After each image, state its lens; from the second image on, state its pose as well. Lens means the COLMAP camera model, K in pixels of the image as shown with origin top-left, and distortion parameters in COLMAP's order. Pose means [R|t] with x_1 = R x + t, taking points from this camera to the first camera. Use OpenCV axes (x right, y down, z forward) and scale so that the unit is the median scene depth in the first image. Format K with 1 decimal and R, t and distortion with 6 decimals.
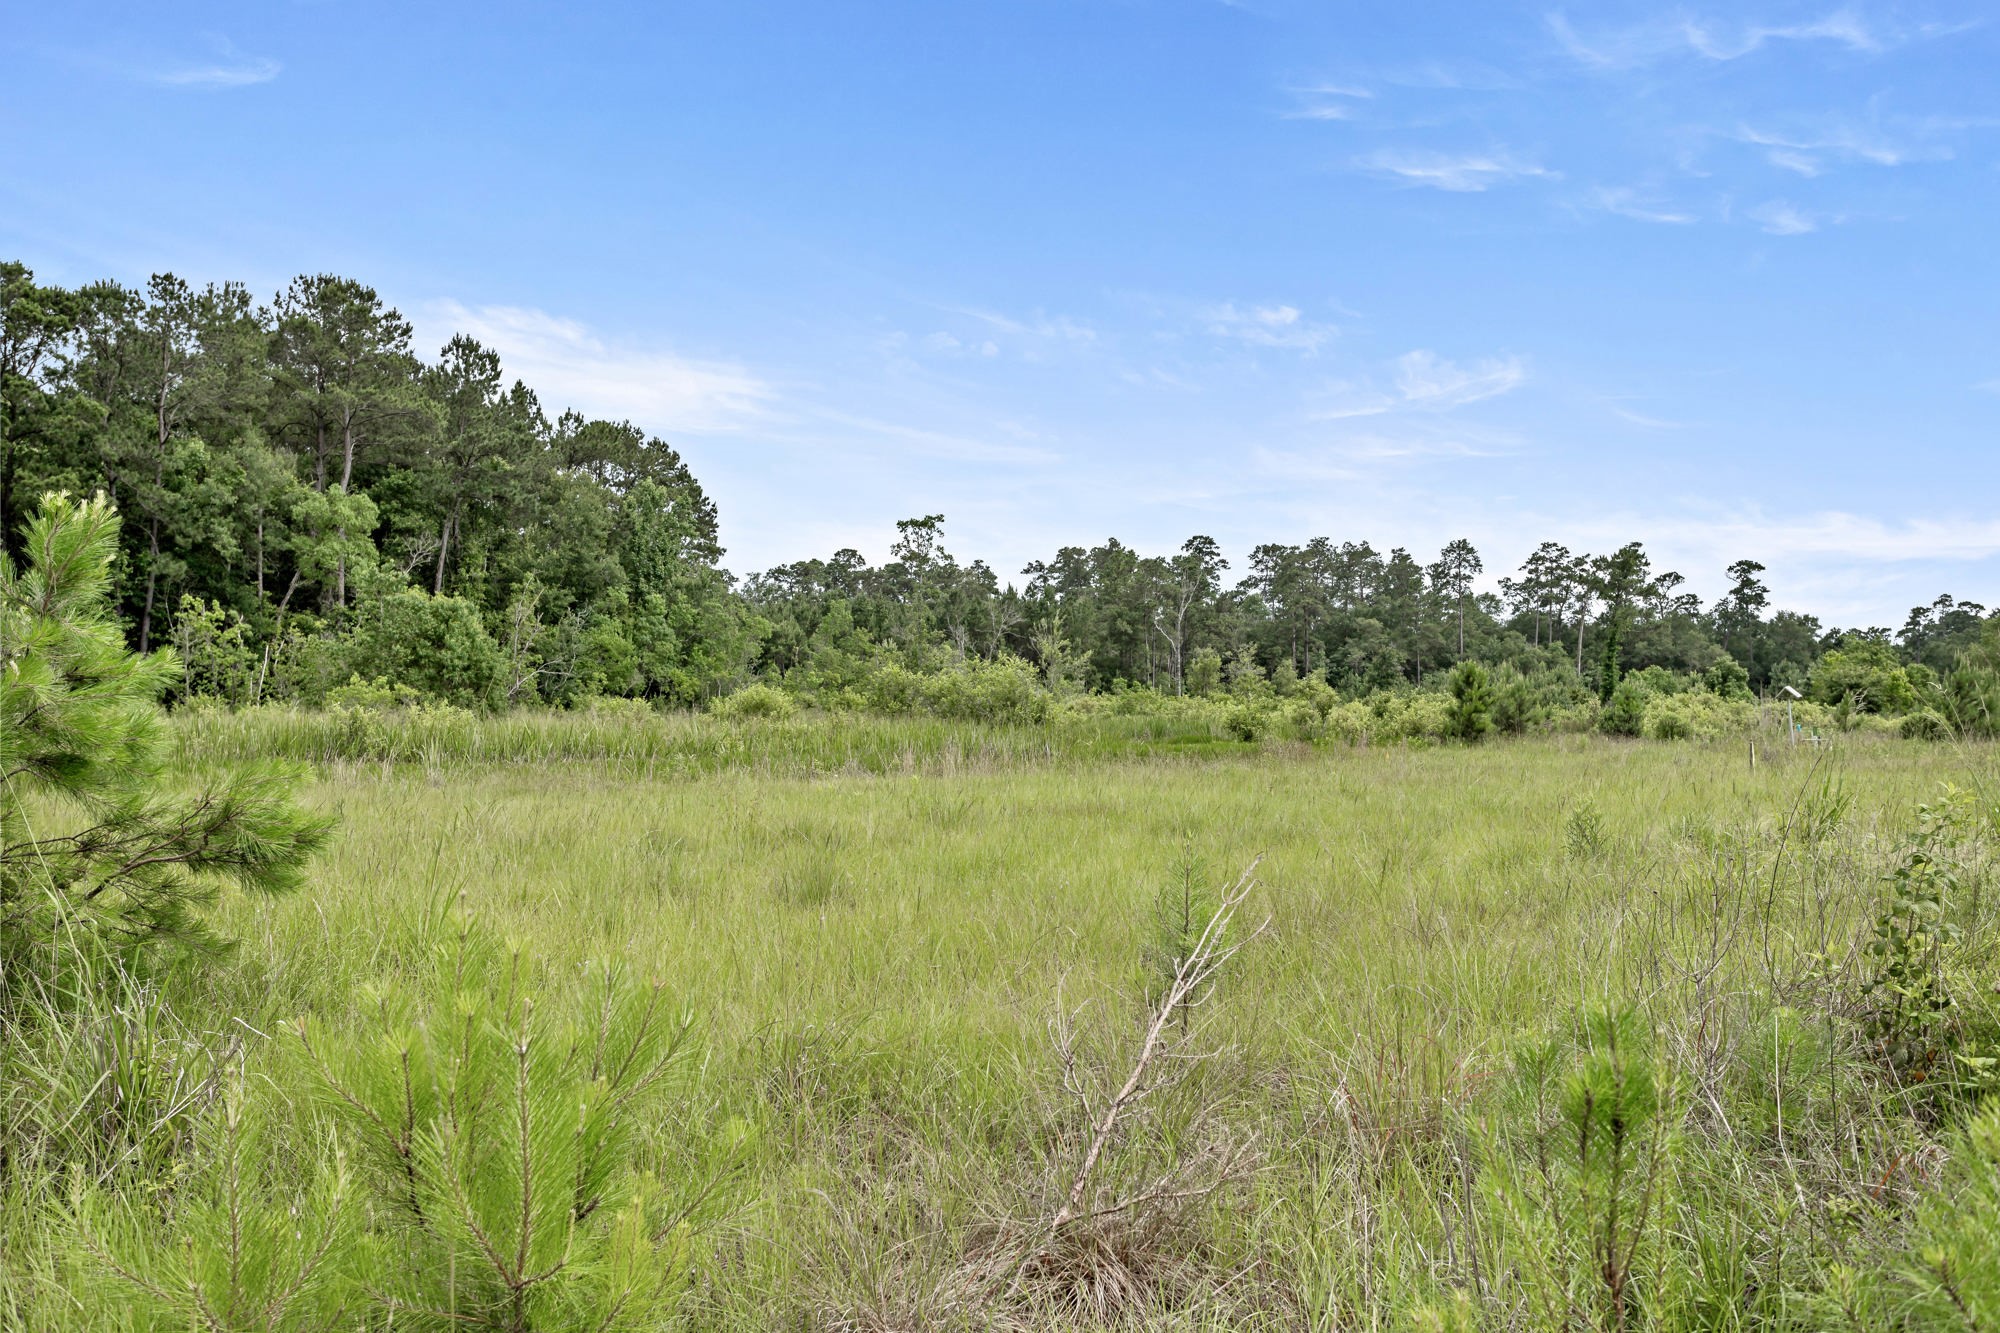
lens RADIAL K [[1807.1, 0, 1003.6], [0, 1807.1, 666.9], [0, 0, 1]] dist [-0.000116, -0.002494]
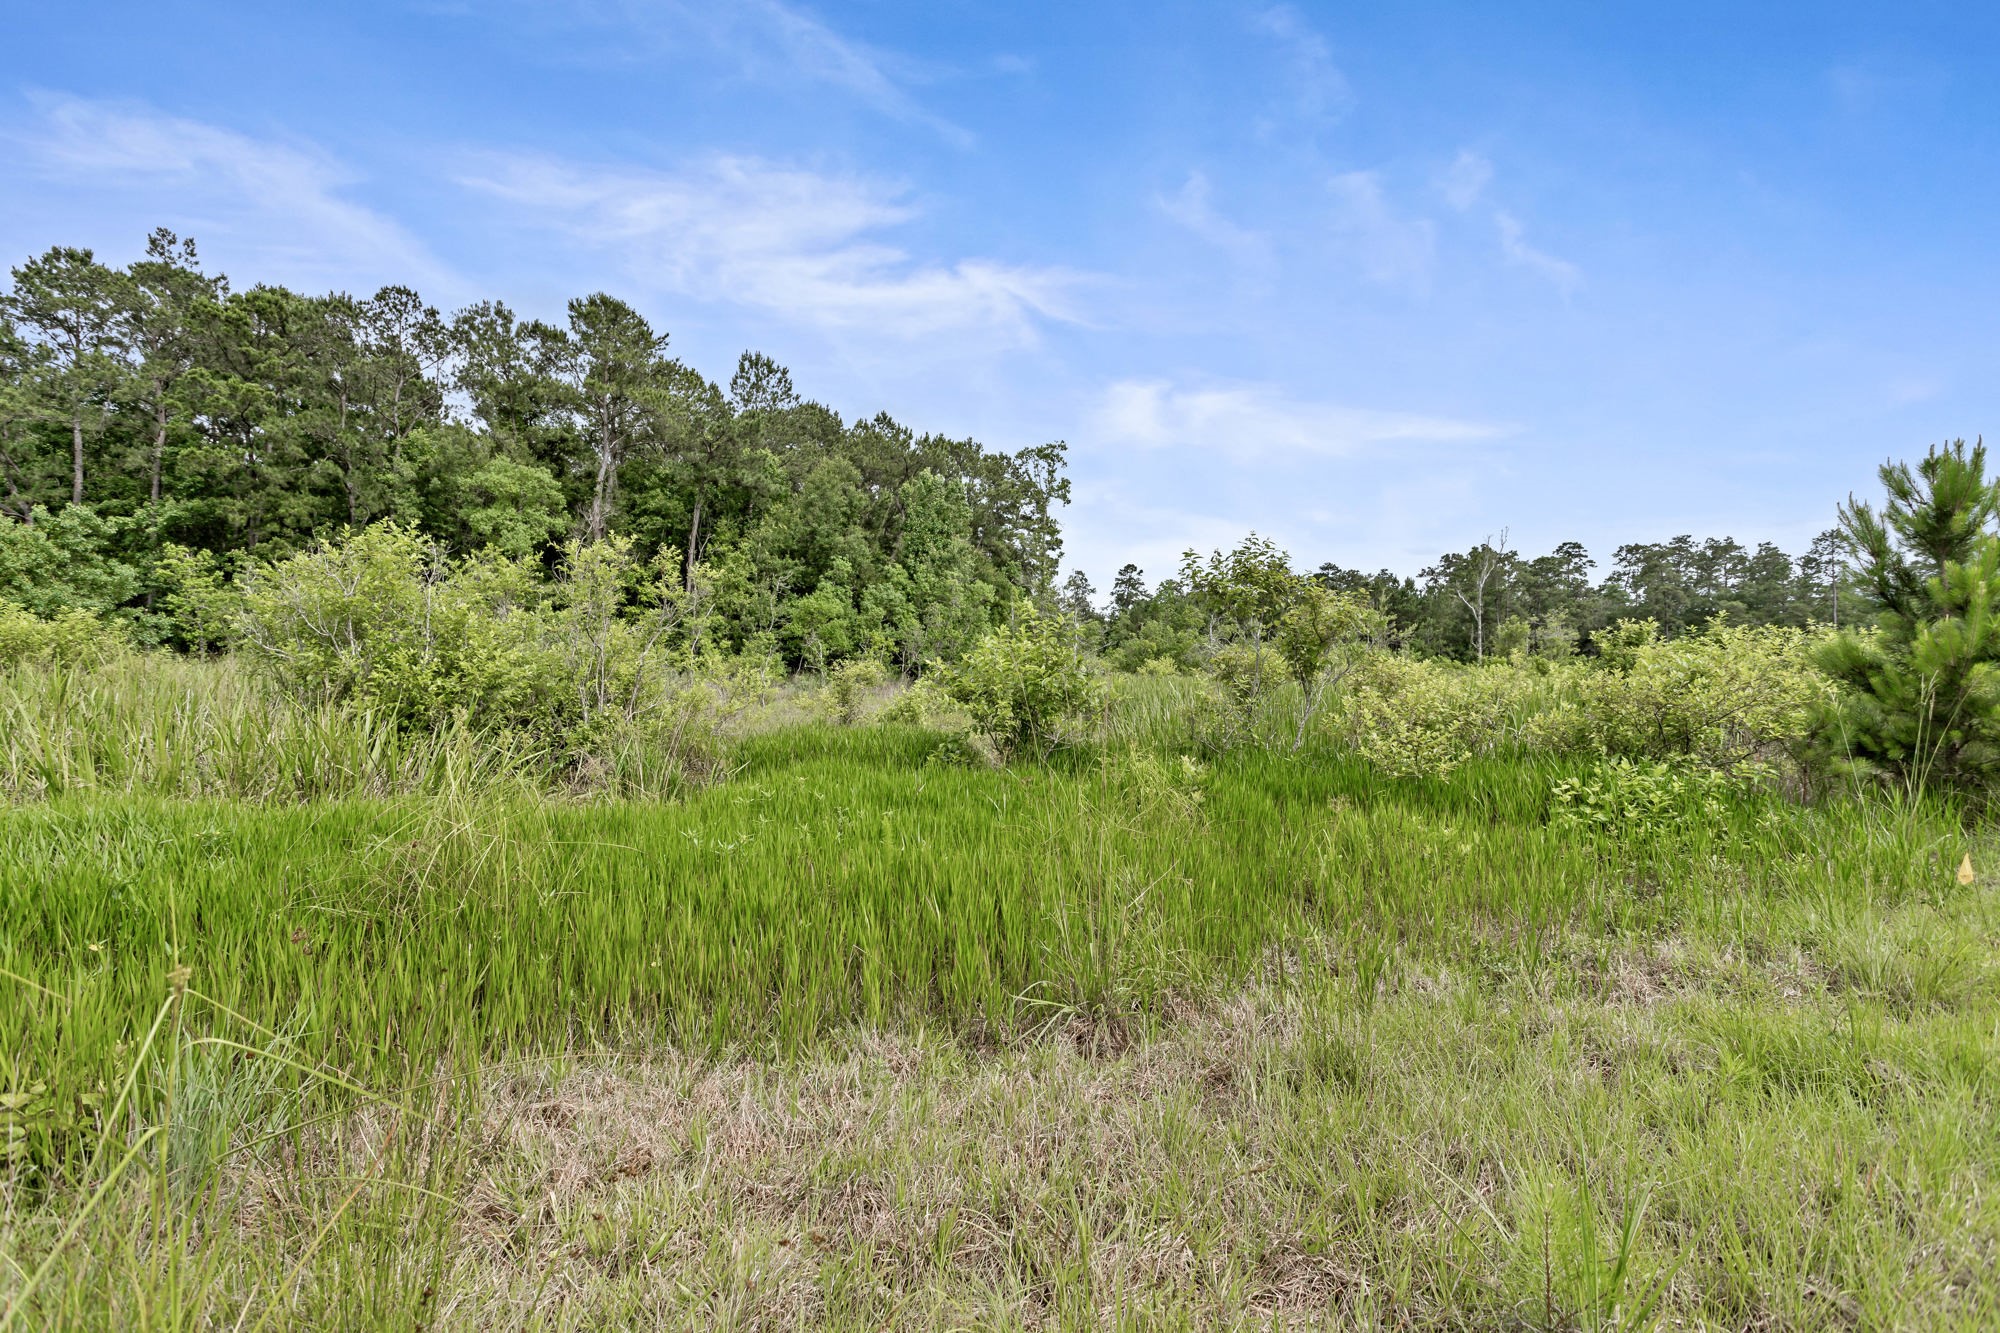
lens RADIAL K [[970.6, 0, 984.5], [0, 970.6, 657.9], [0, 0, 1]] dist [0.013580, -0.000102]
pose [[0.894453, -0.000614, -0.447162, 0.049244], [0.002823, 0.999987, 0.004274, 0.005843], [0.447154, -0.005085, 0.894443, 0.202855]]
